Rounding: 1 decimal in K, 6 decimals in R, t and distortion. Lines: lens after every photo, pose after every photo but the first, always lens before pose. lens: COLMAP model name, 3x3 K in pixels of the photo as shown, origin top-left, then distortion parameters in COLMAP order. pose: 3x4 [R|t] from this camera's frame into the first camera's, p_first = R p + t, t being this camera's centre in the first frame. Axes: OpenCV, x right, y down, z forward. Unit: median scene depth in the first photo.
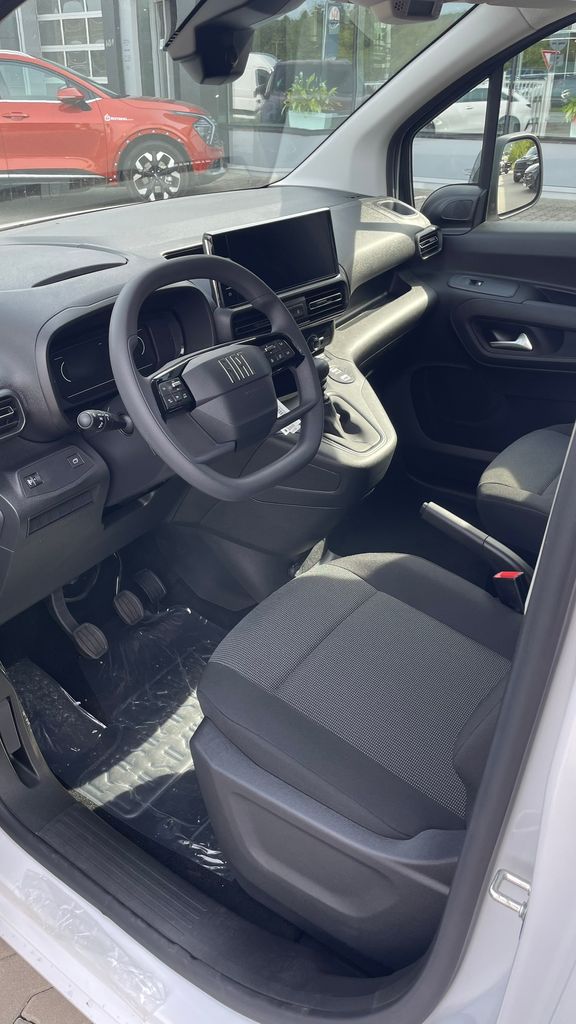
lens RADIAL K [[788.4, 0, 284.8], [0, 788.4, 521.1], [0, 0, 1]] dist [0.045316, -0.039640]
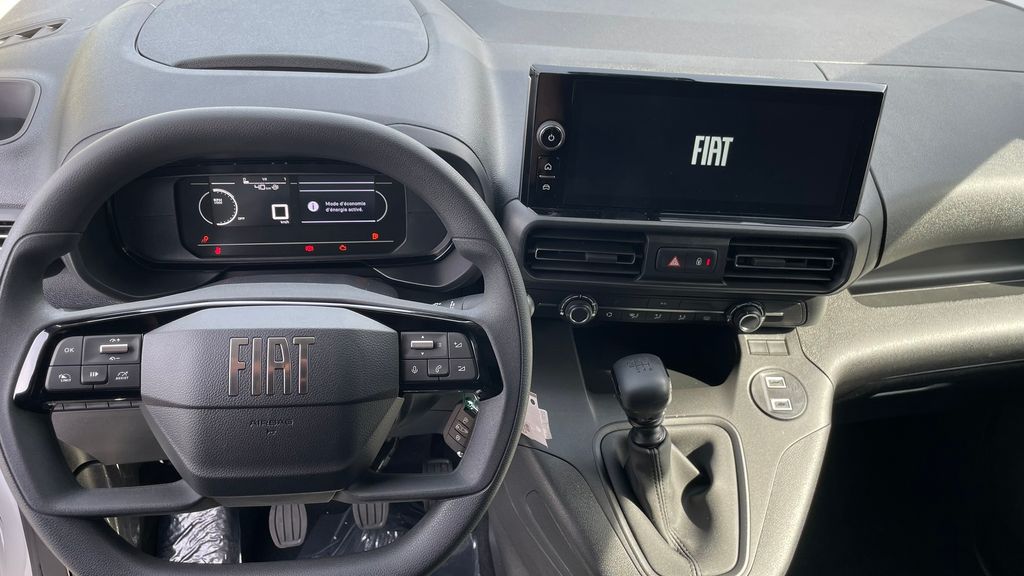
lens RADIAL K [[788.4, 0, 501.5], [0, 788.4, 287.8], [0, 0, 1]] dist [0.045316, -0.039640]
pose [[0.706755, 0.471573, -0.527368, 0.150499], [-0.436536, 0.877299, 0.199456, -0.222452], [0.556717, 0.089248, 0.825894, 0.391259]]
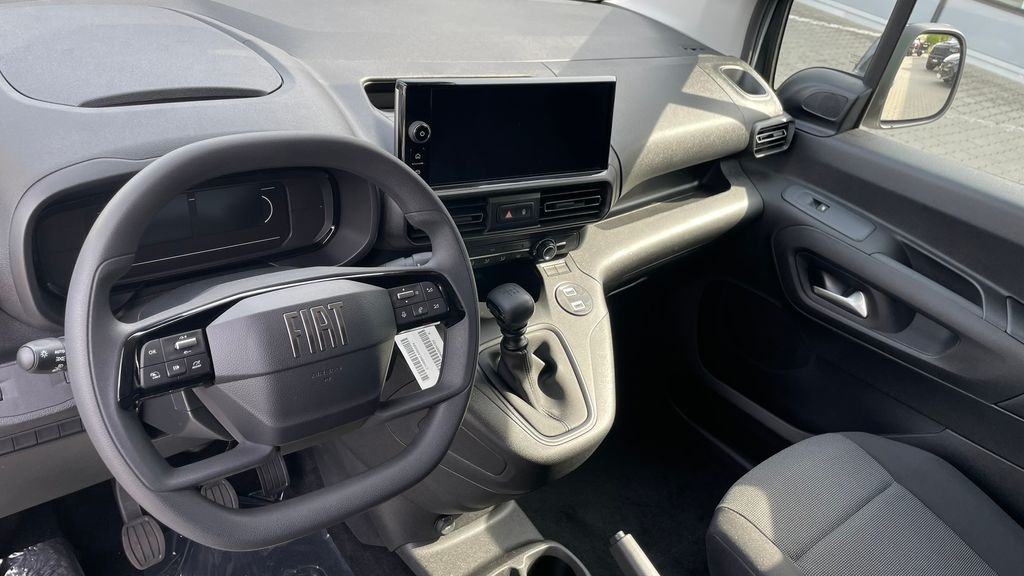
lens RADIAL K [[788.4, 0, 512.7], [0, 788.4, 282.7], [0, 0, 1]] dist [0.045316, -0.039640]
pose [[0.945844, 0.302161, -0.118648, 0.081815], [-0.301688, 0.953144, 0.022365, -0.164338], [0.119847, 0.014641, 0.992684, 0.236434]]
